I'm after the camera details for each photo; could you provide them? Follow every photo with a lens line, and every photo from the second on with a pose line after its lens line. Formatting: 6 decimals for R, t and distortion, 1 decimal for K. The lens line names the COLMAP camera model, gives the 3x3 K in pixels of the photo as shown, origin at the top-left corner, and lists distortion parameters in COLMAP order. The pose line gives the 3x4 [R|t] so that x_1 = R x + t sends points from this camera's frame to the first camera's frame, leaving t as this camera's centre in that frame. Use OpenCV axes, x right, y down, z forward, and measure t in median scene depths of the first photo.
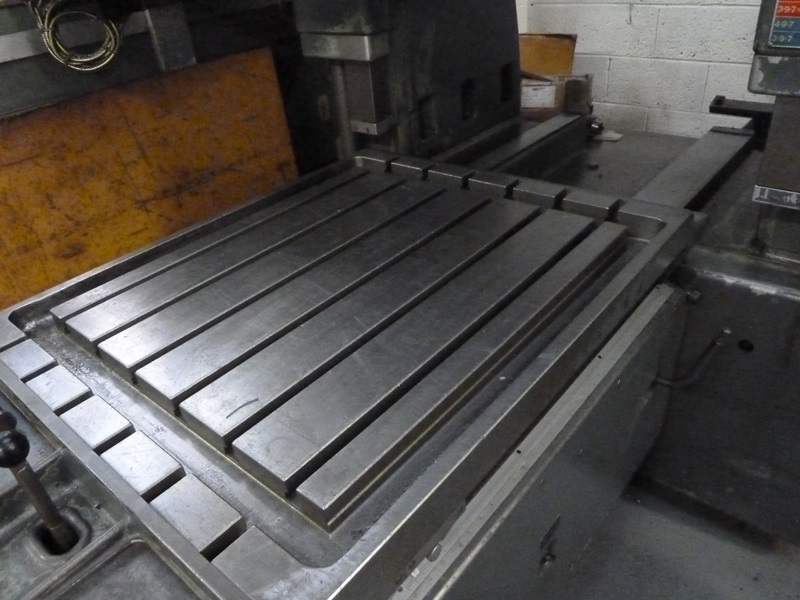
lens RADIAL K [[601.5, 0, 402.2], [0, 601.5, 300.4], [0, 0, 1]] dist [-0.030771, 0.001462]
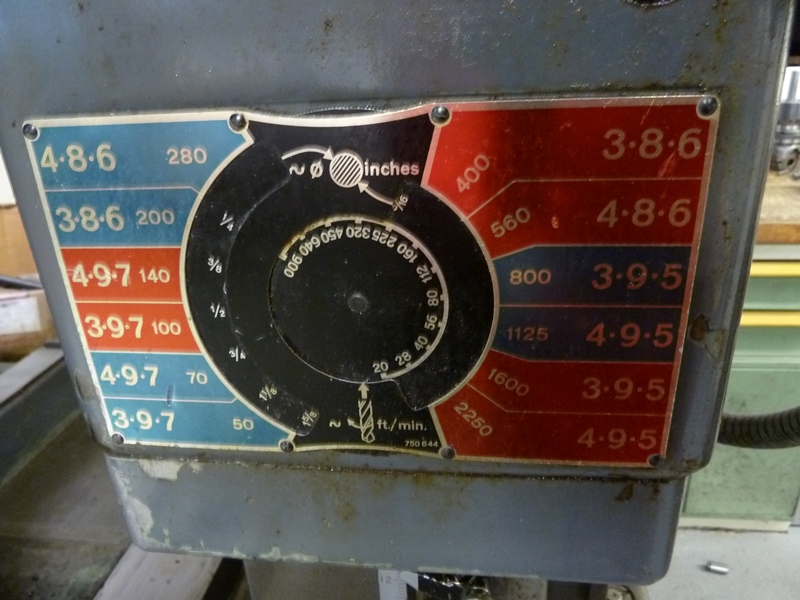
lens RADIAL K [[601.5, 0, 400.4], [0, 601.5, 300.9], [0, 0, 1]] dist [-0.030771, 0.001462]
pose [[0.836909, -0.175515, 0.518437, 0.349684], [0.272151, 0.955245, -0.115936, -0.247448], [-0.474886, 0.238121, 0.847220, 0.404209]]
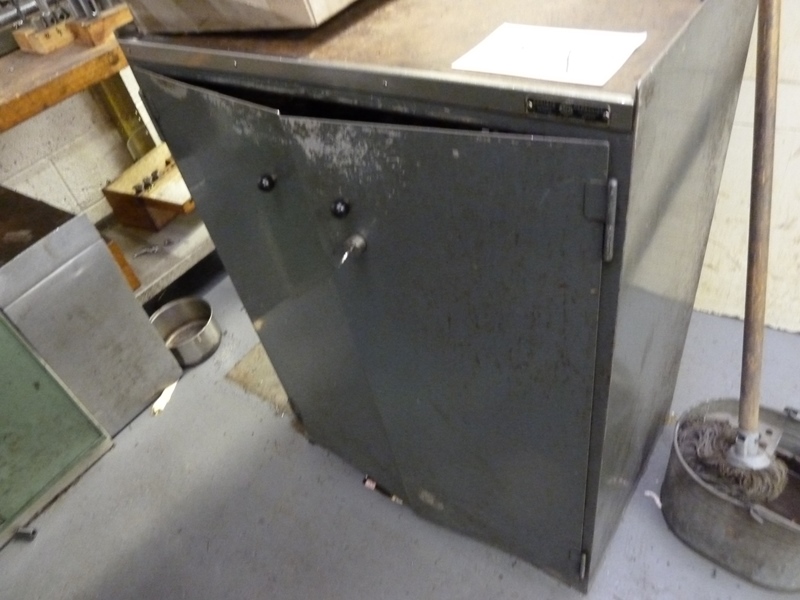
lens RADIAL K [[601.5, 0, 401.5], [0, 601.5, 298.5], [0, 0, 1]] dist [-0.030771, 0.001462]
pose [[-0.060721, -0.607292, 0.792155, 0.671608], [0.665323, 0.566985, 0.485668, -0.118065], [-0.744082, 0.556529, 0.369617, 0.155950]]
